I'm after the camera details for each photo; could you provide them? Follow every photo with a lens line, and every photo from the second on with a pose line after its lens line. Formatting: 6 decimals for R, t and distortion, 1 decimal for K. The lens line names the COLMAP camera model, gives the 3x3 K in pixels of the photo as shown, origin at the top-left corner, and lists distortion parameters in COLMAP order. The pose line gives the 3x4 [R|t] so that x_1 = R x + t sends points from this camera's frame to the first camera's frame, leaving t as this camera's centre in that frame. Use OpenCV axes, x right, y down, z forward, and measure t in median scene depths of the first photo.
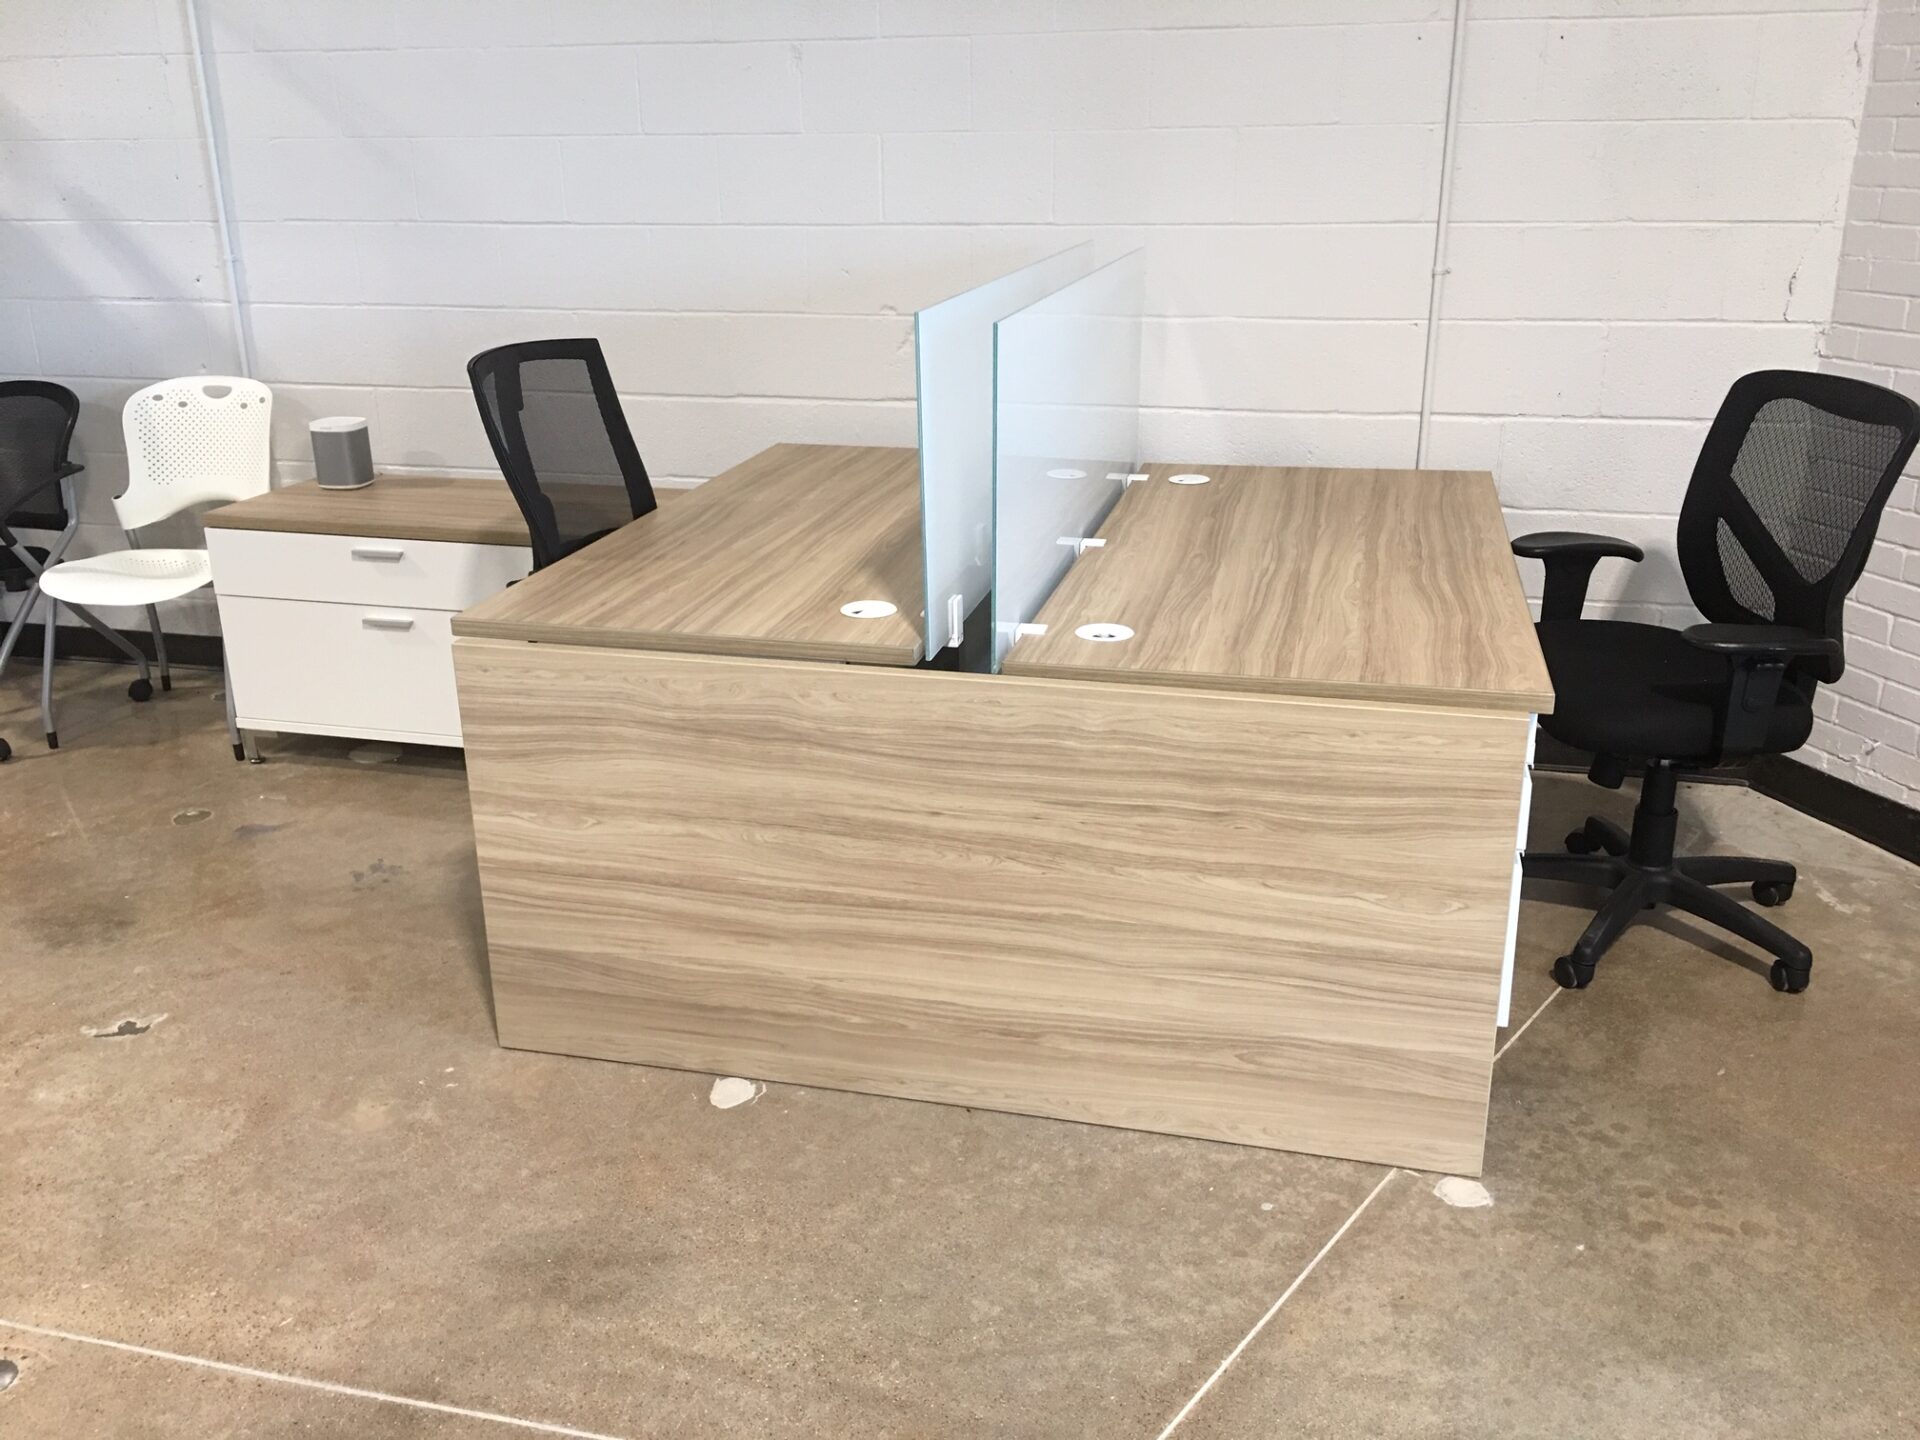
lens RADIAL K [[1646.1, 0, 955.2], [0, 1646.1, 705.8], [0, 0, 1]] dist [0.075468, -0.111663]
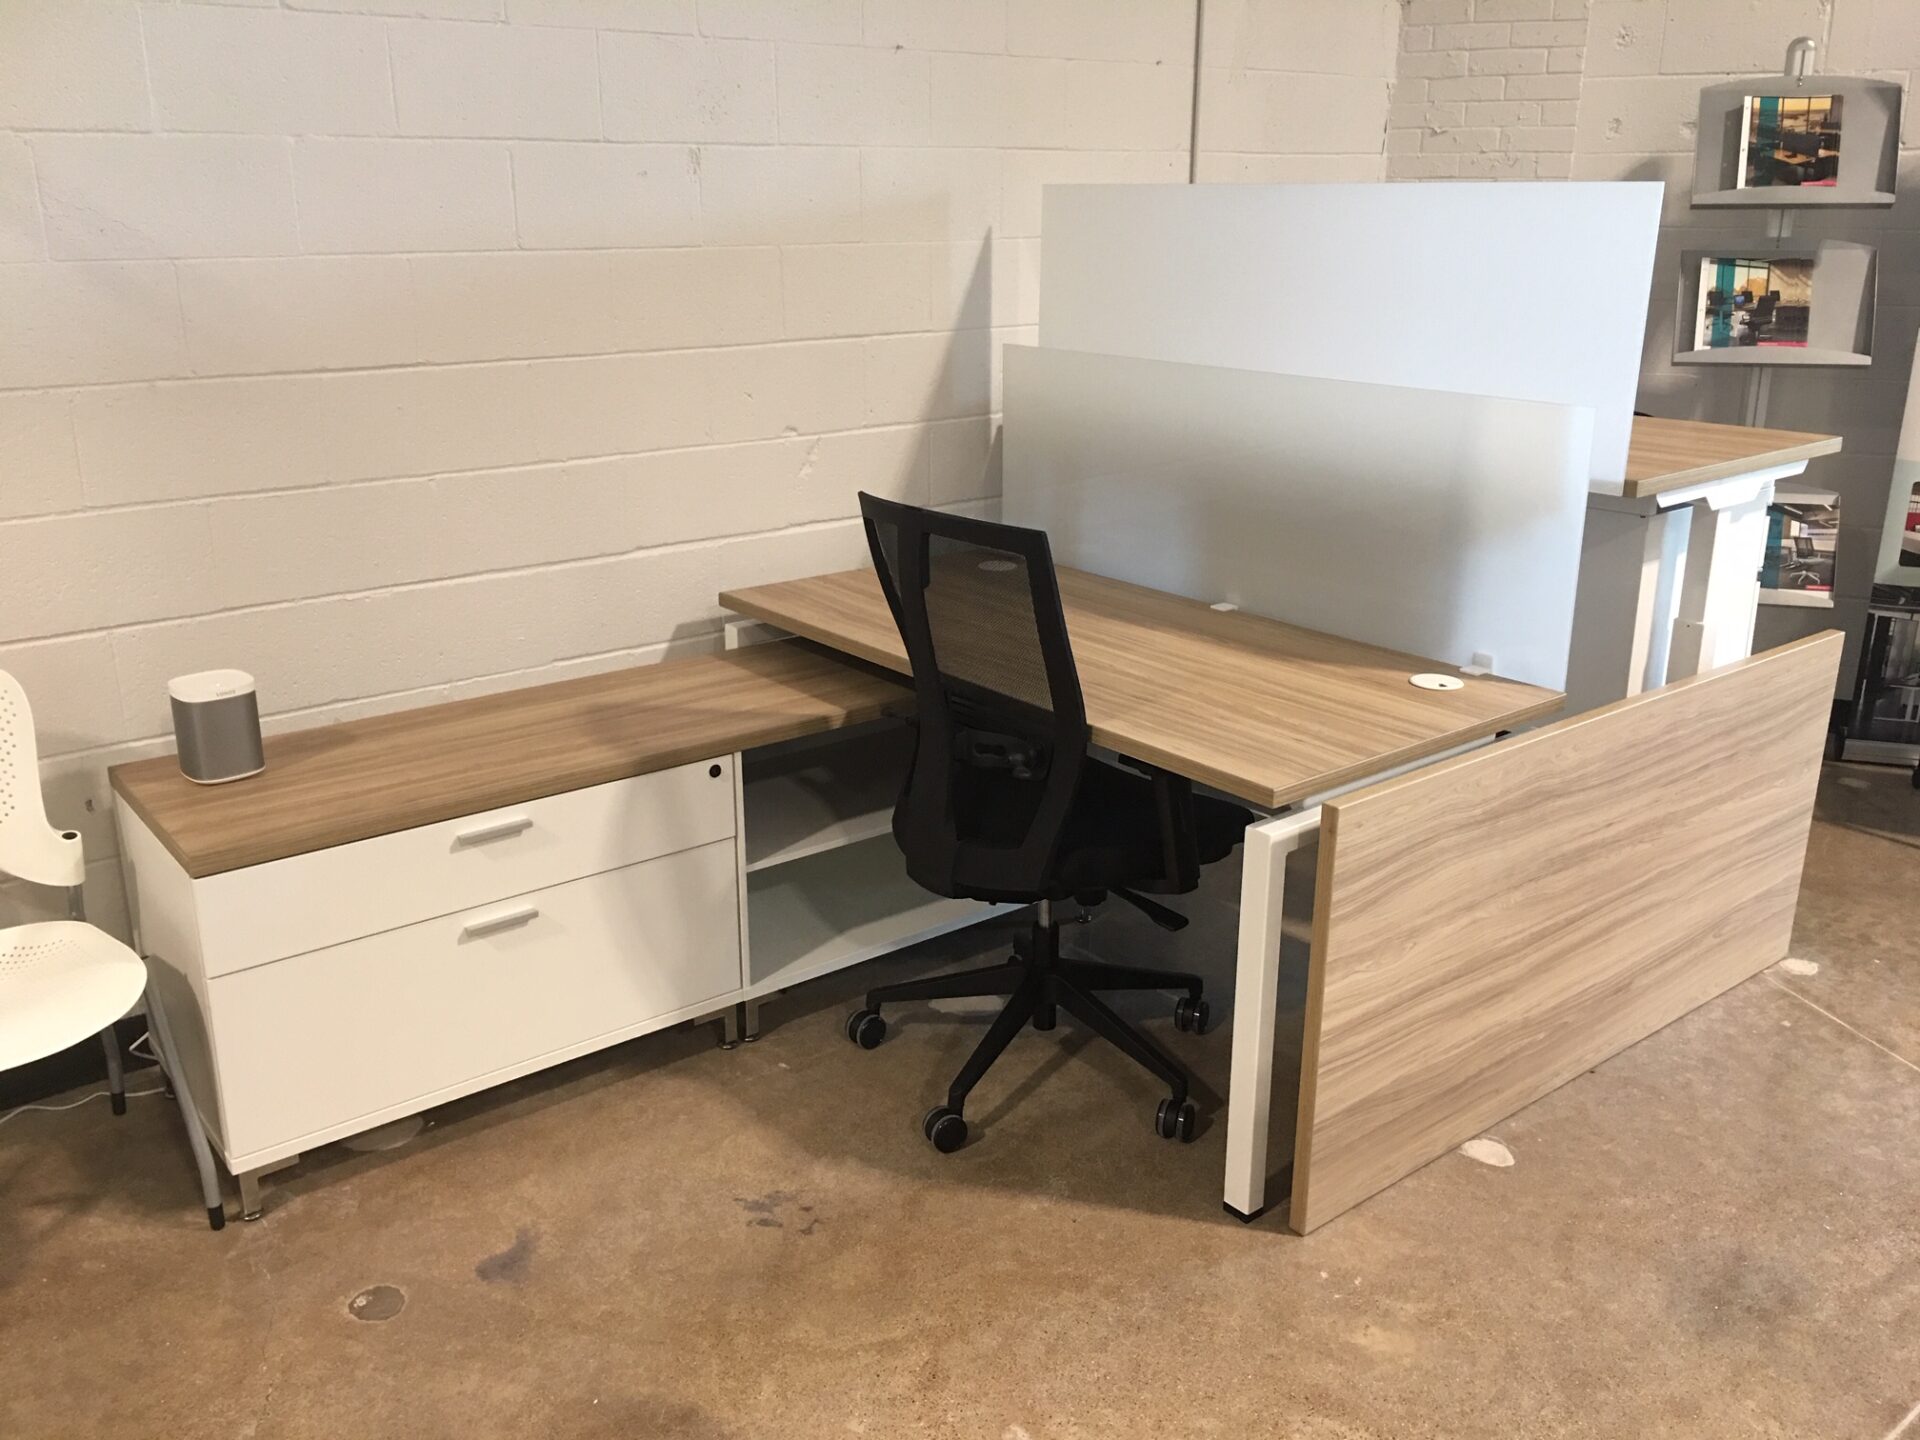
lens RADIAL K [[1646.1, 0, 955.2], [0, 1646.1, 705.8], [0, 0, 1]] dist [0.075468, -0.111663]
pose [[0.597845, -0.228533, 0.768345, -1.141153], [0.256845, 0.962578, 0.086455, -0.230358], [-0.759350, 0.145659, 0.634170, 0.570039]]
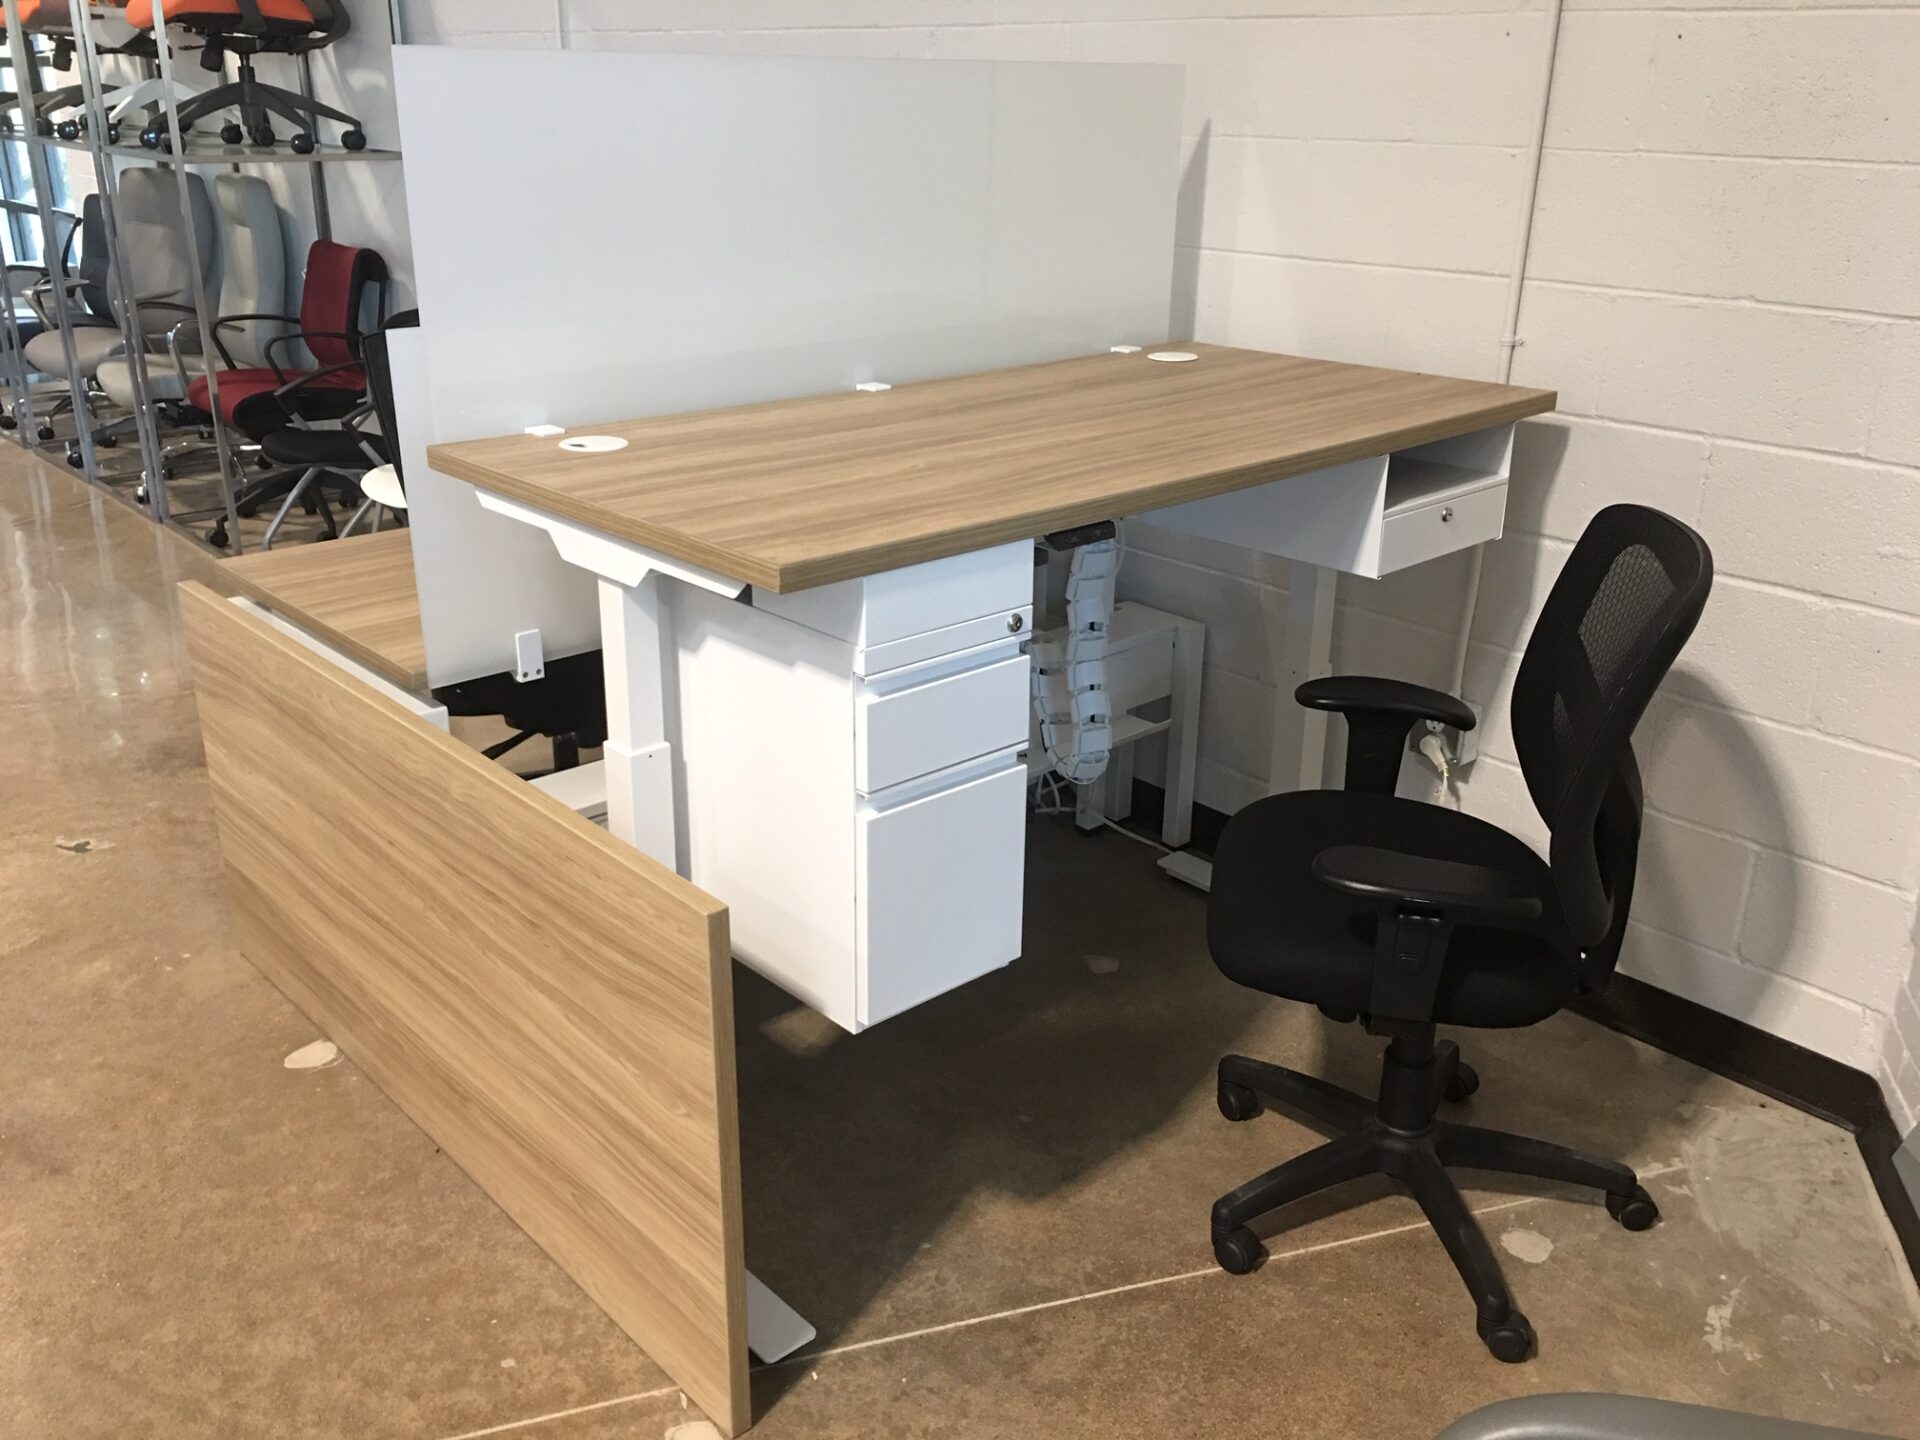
lens RADIAL K [[1646.1, 0, 955.2], [0, 1646.1, 705.8], [0, 0, 1]] dist [0.075468, -0.111663]
pose [[0.832263, 0.217563, -0.509906, 0.719373], [-0.204775, 0.975374, 0.081935, -0.156166], [0.515175, 0.036225, 0.856319, 0.319676]]
